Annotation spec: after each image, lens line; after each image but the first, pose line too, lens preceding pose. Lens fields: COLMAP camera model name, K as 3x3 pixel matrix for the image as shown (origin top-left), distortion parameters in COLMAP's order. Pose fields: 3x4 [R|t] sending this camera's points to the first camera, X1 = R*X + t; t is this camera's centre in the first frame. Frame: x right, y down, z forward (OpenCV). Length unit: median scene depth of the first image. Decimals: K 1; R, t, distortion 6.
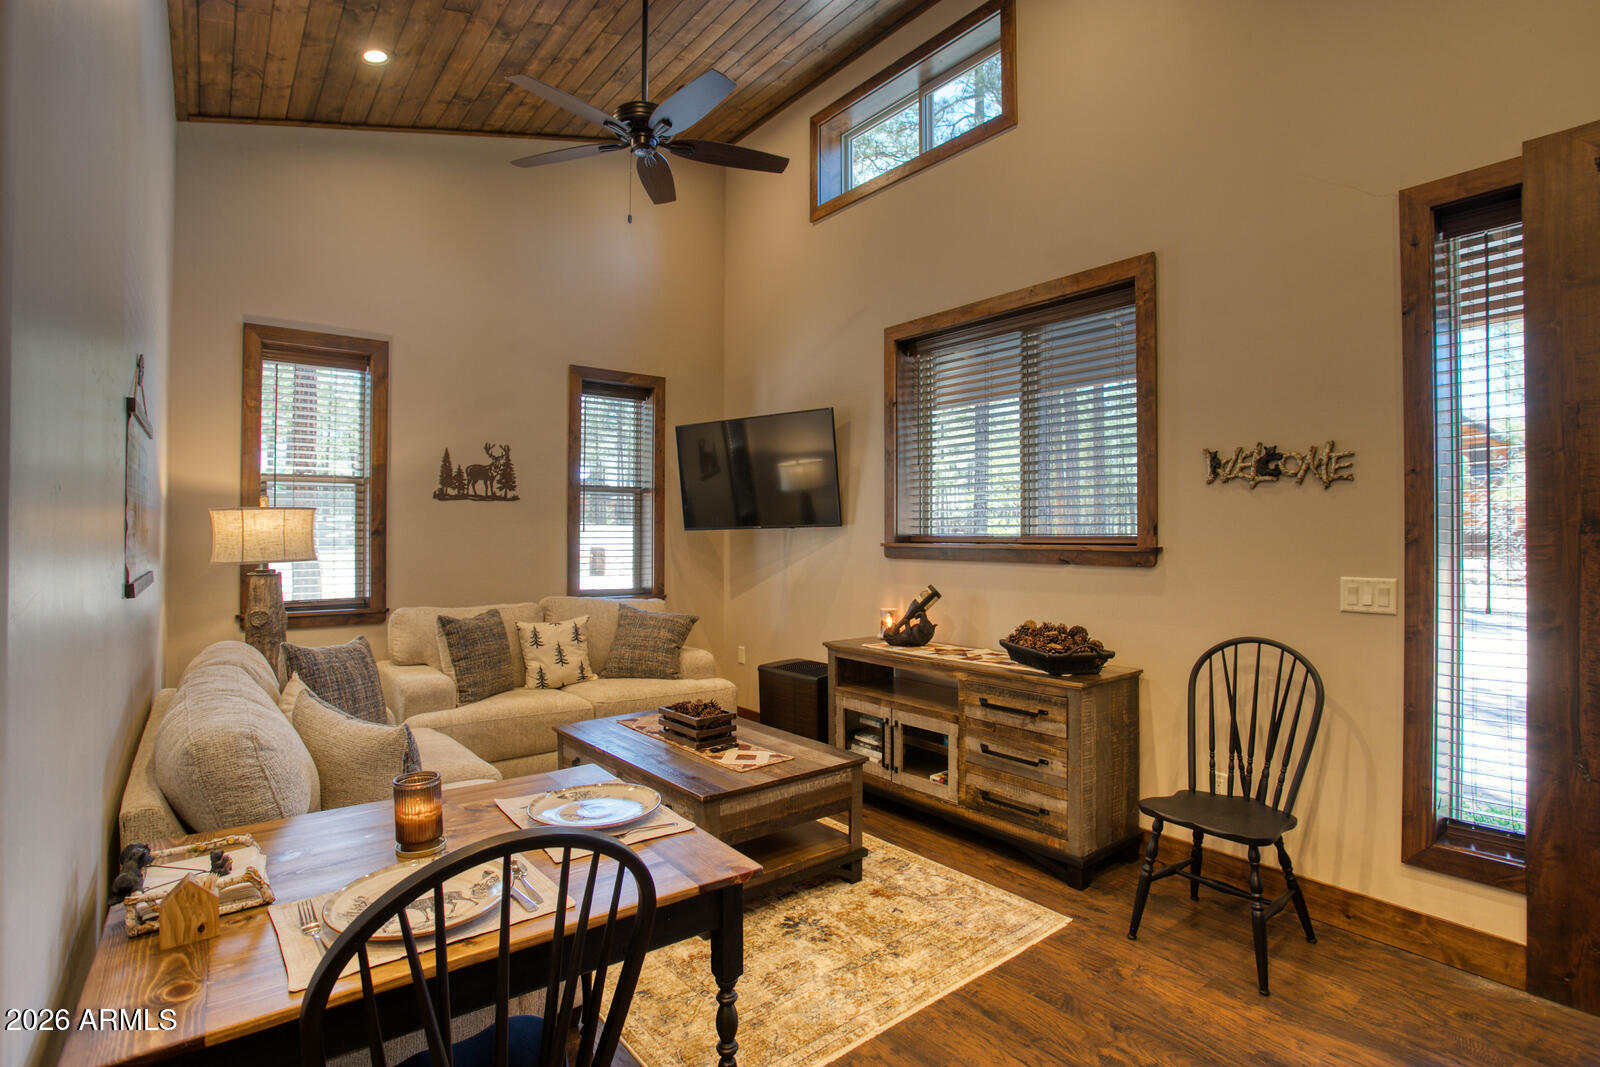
lens RADIAL K [[779.0, 0, 807.7], [0, 779.0, 531.4], [0, 0, 1]] dist [-0.046571, 0.006080]
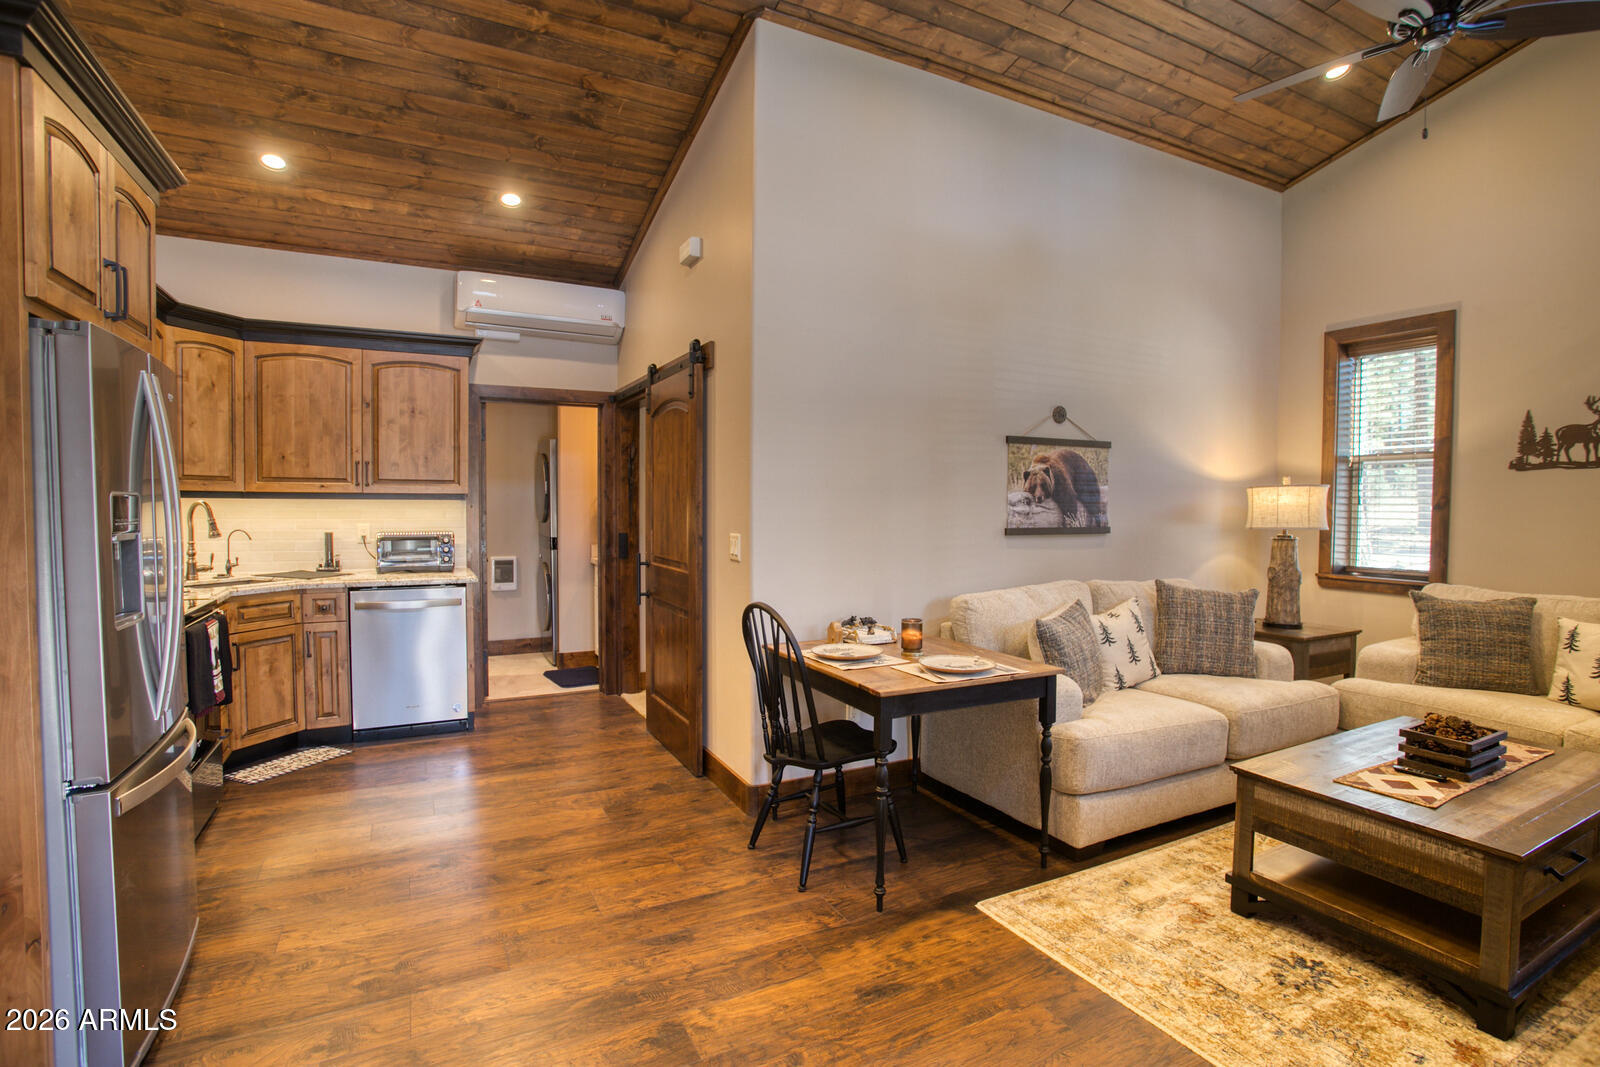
lens RADIAL K [[779.0, 0, 809.4], [0, 779.0, 535.3], [0, 0, 1]] dist [-0.046571, 0.006080]
pose [[-0.196912, 0.035775, -0.979768, 0.608560], [-0.008443, 0.999235, 0.038183, 0.009038], [0.980385, 0.015790, -0.196460, 0.429422]]
